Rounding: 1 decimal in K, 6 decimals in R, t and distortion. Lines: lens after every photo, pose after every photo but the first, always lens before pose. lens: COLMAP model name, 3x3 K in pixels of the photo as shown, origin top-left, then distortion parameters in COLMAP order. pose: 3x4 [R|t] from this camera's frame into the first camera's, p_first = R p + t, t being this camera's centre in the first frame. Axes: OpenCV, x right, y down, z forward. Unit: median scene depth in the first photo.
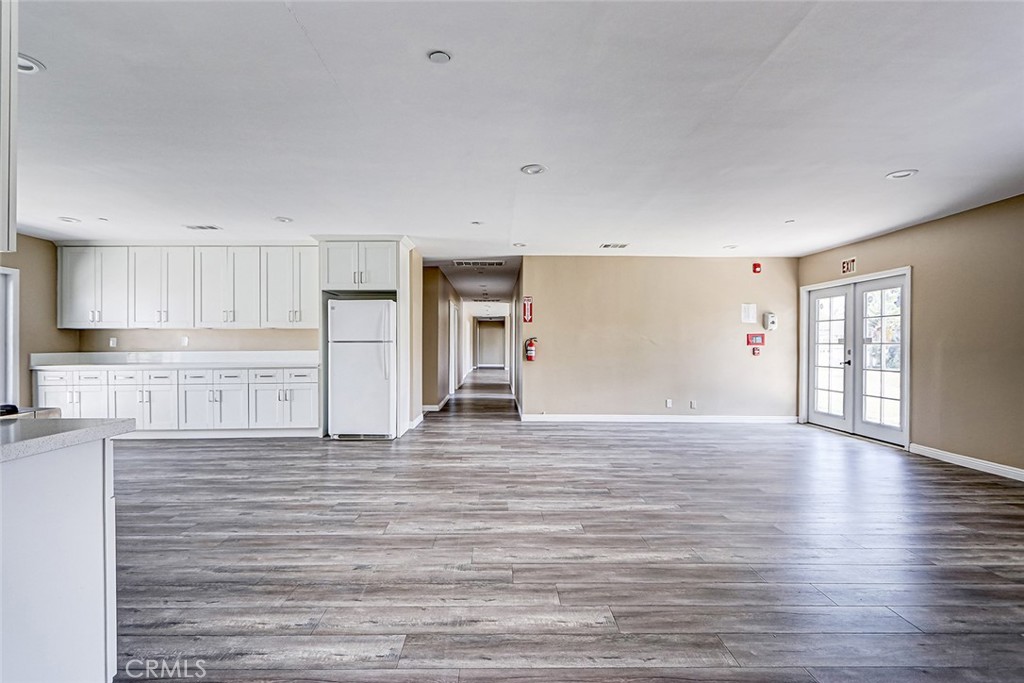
lens RADIAL K [[465.5, 0, 499.5], [0, 465.5, 347.3], [0, 0, 1]] dist [0.020038, -0.001504]
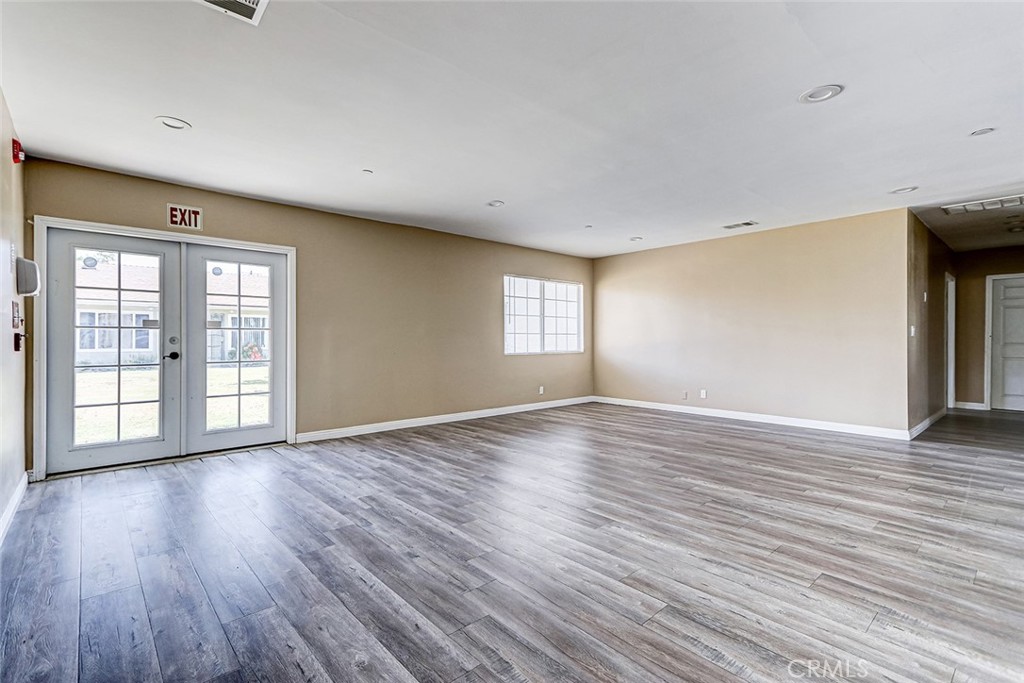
lens RADIAL K [[465.5, 0, 504.8], [0, 465.5, 334.9], [0, 0, 1]] dist [0.020038, -0.001504]
pose [[-0.657046, 0.002991, 0.753845, -0.102261], [0.002225, 0.999995, -0.002029, 0.005188], [-0.753847, 0.000344, -0.657049, 1.161700]]
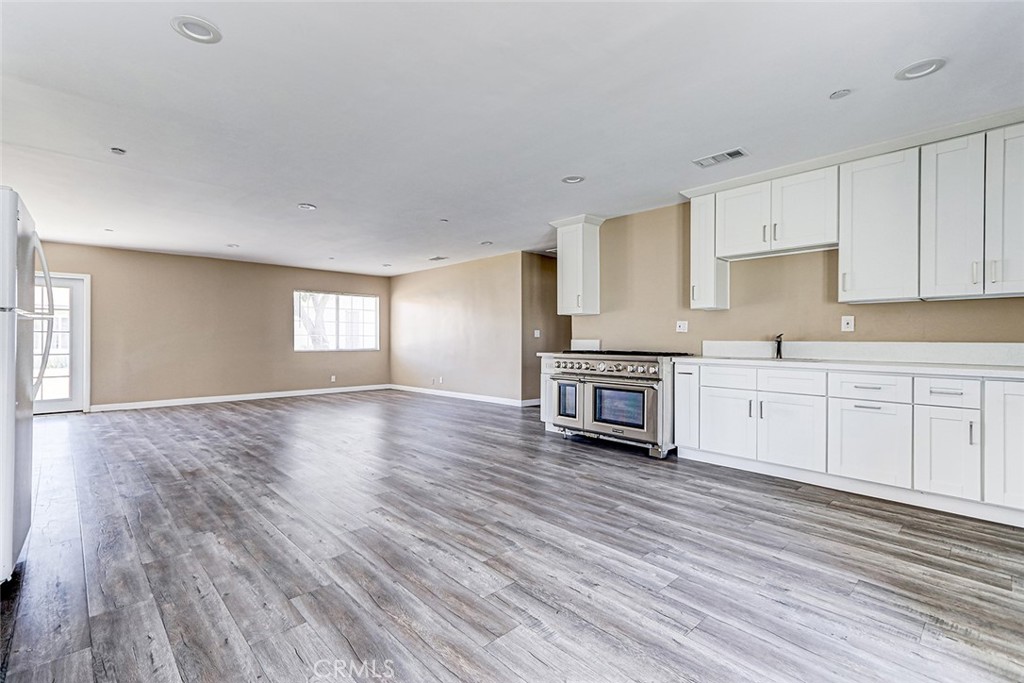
lens RADIAL K [[465.5, 0, 504.4], [0, 465.5, 338.5], [0, 0, 1]] dist [0.020038, -0.001504]
pose [[-0.680138, 0.000086, 0.733084, -0.836439], [0.001247, 0.999999, 0.001039, 0.009103], [-0.733083, 0.001621, -0.680137, 0.937347]]
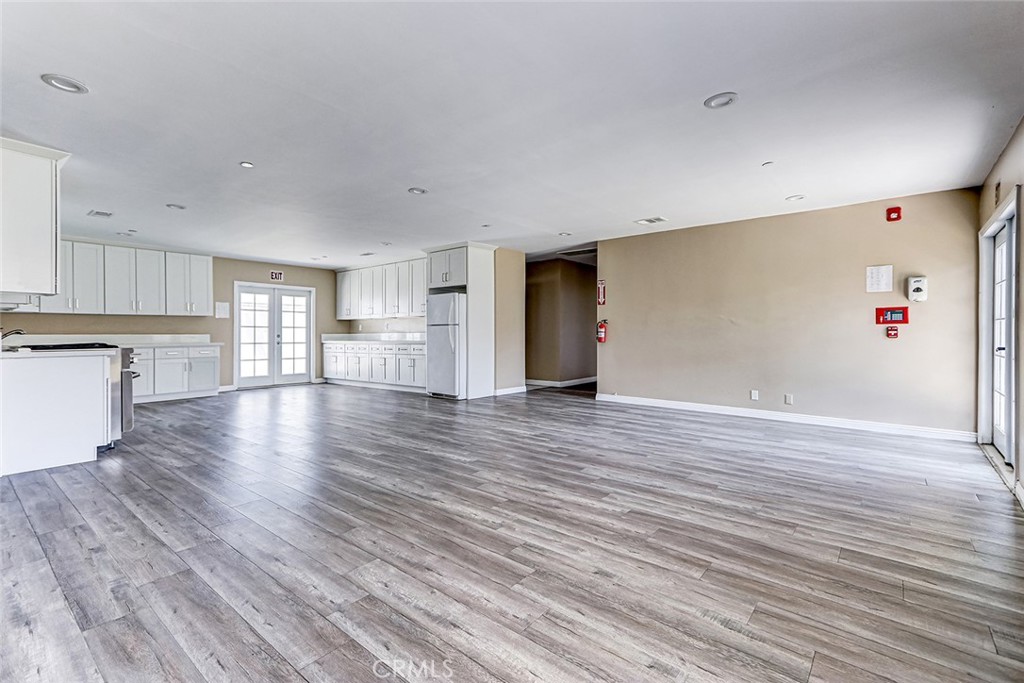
lens RADIAL K [[465.5, 0, 507.0], [0, 465.5, 333.3], [0, 0, 1]] dist [0.020038, -0.001504]
pose [[0.762941, -0.001674, -0.646466, 0.687354], [-0.000521, 0.999995, -0.003204, 0.015666], [0.646468, 0.002781, 0.762936, 0.097717]]
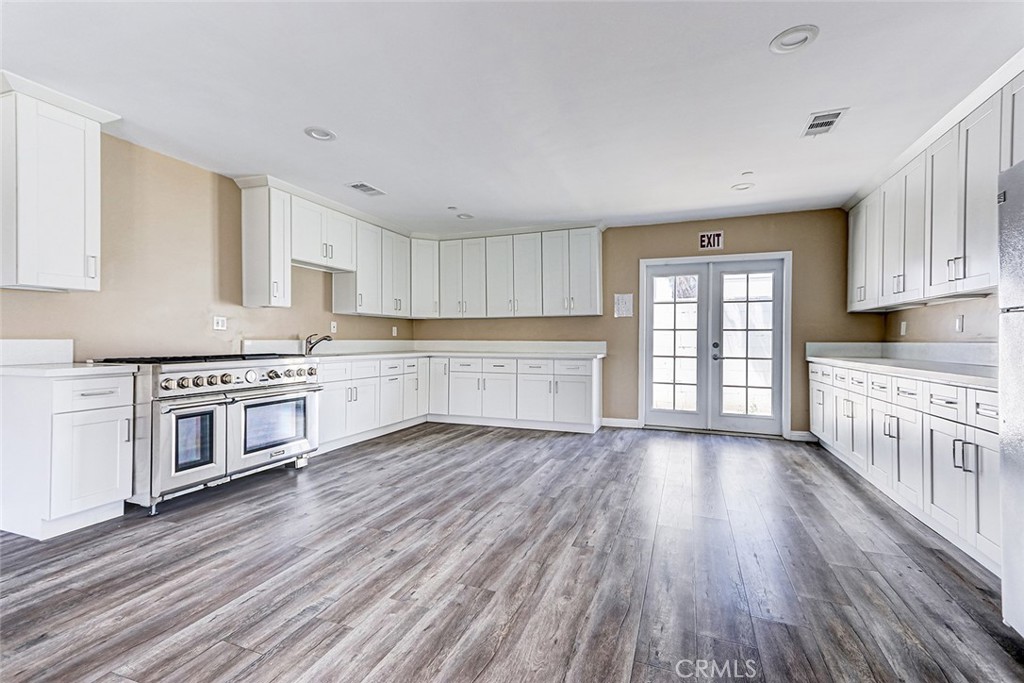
lens RADIAL K [[465.5, 0, 503.3], [0, 465.5, 337.2], [0, 0, 1]] dist [0.020038, -0.001504]
pose [[-0.373168, -0.003162, -0.927759, 0.042371], [-0.006540, 0.999978, -0.000778, 0.007523], [0.927741, 0.005777, -0.373180, 0.787193]]
